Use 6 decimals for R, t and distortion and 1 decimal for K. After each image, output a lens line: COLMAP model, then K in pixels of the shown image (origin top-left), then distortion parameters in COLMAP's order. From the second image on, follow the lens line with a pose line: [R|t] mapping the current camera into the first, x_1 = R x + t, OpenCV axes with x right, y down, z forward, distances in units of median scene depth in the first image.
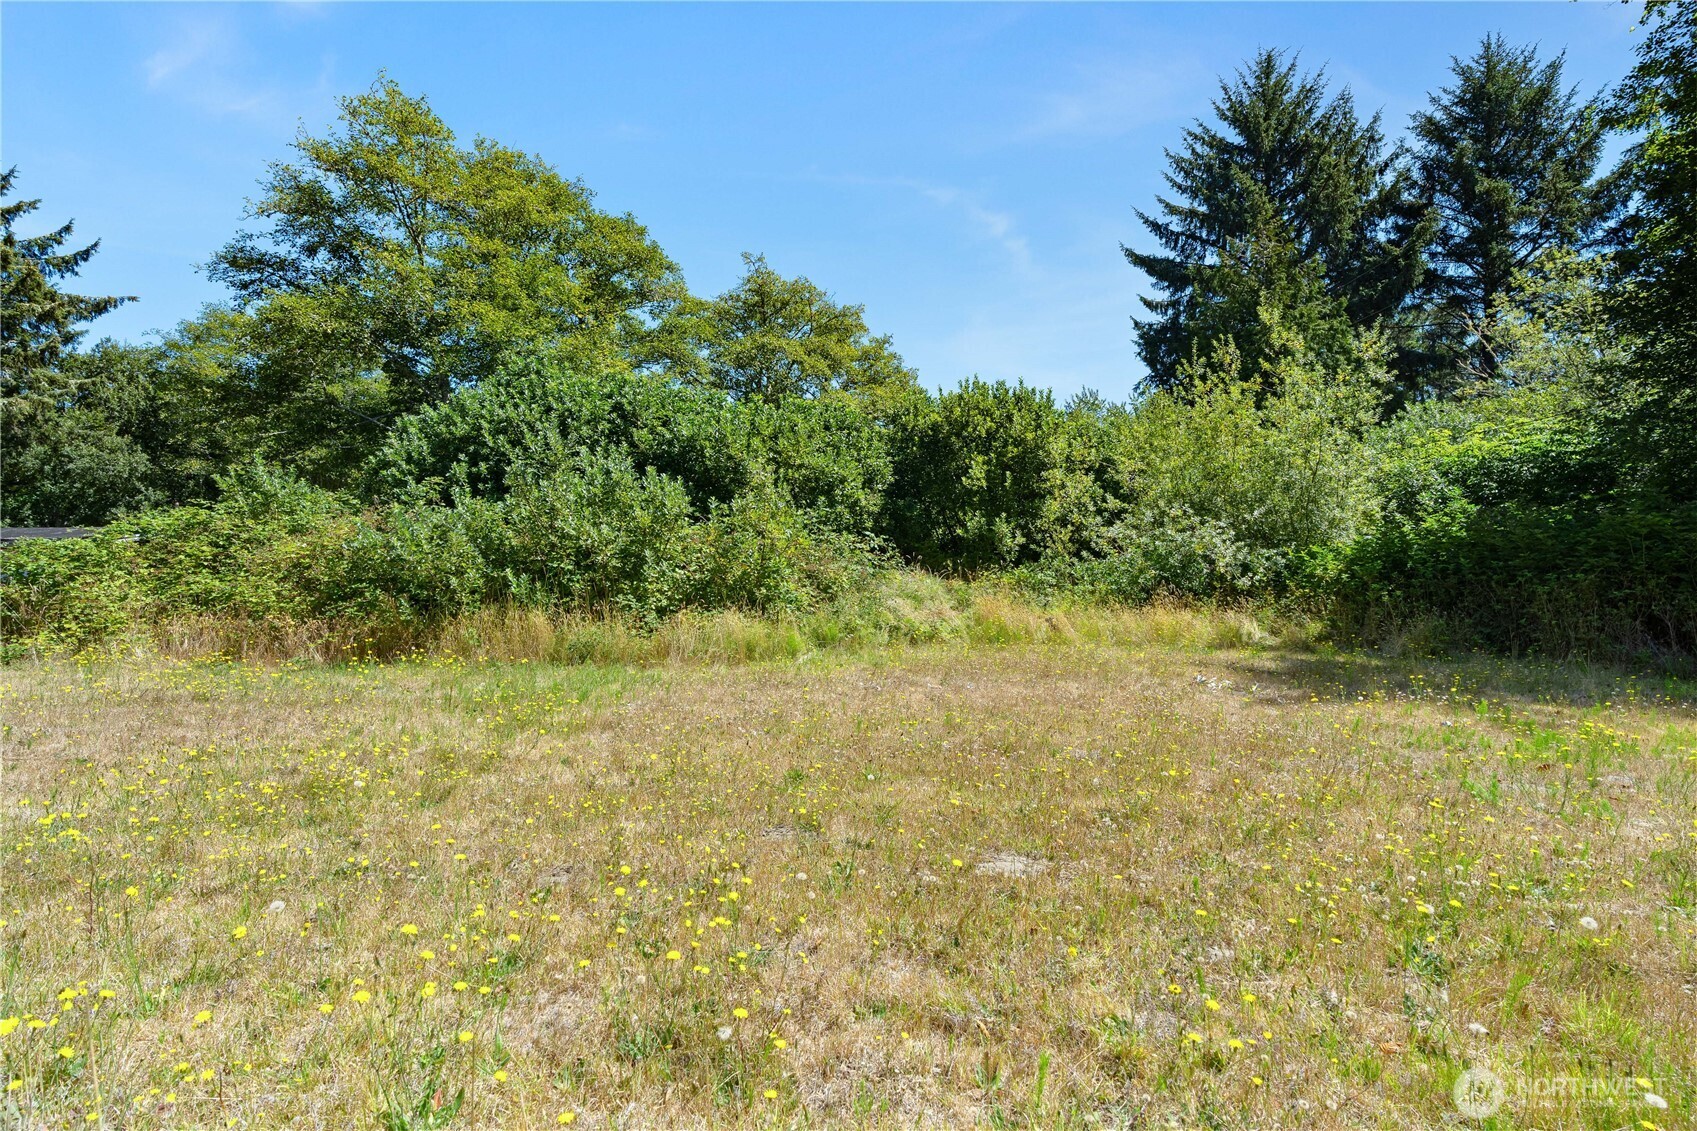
lens RADIAL K [[763.6, 0, 842.7], [0, 763.6, 563.7], [0, 0, 1]] dist [-0.010421, 0.004673]
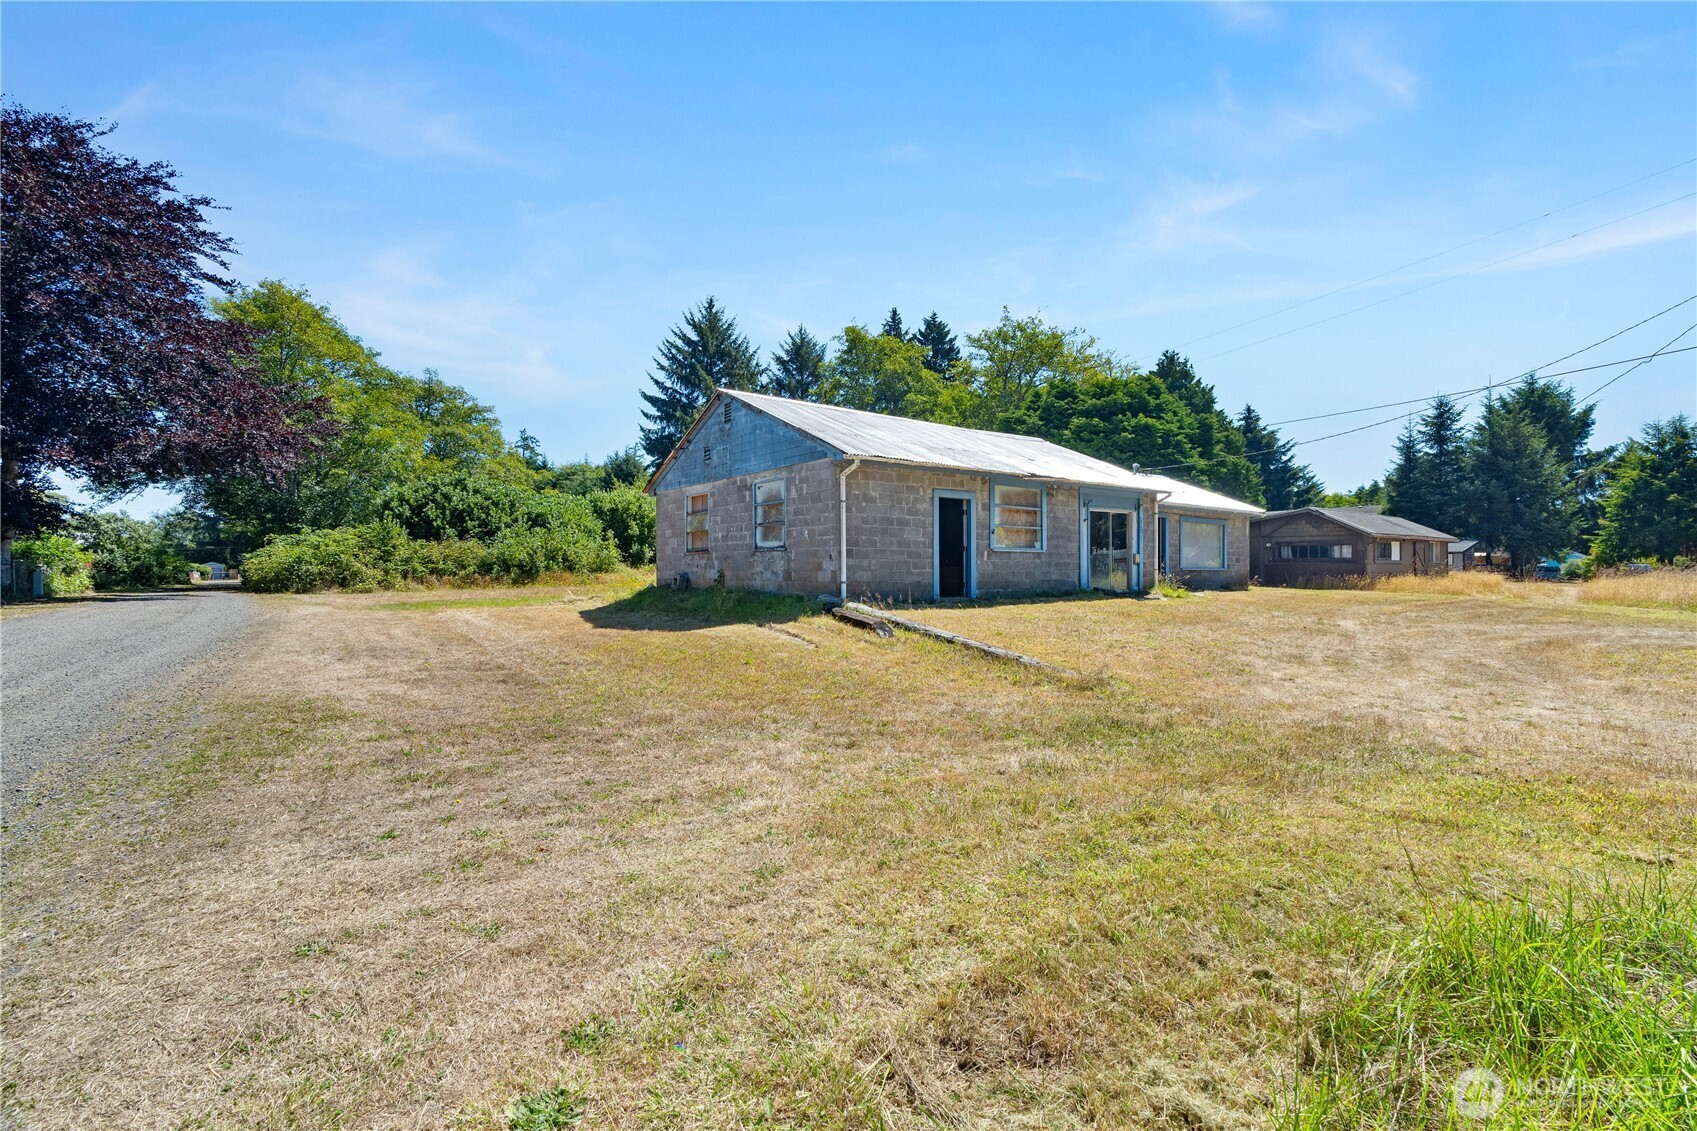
lens RADIAL K [[763.6, 0, 848.3], [0, 763.6, 565.4], [0, 0, 1]] dist [-0.010421, 0.004673]
pose [[0.747270, 0.005150, 0.664501, -0.453865], [0.009042, 0.999799, -0.017916, 0.027979], [-0.664459, 0.019397, 0.747073, -0.648385]]
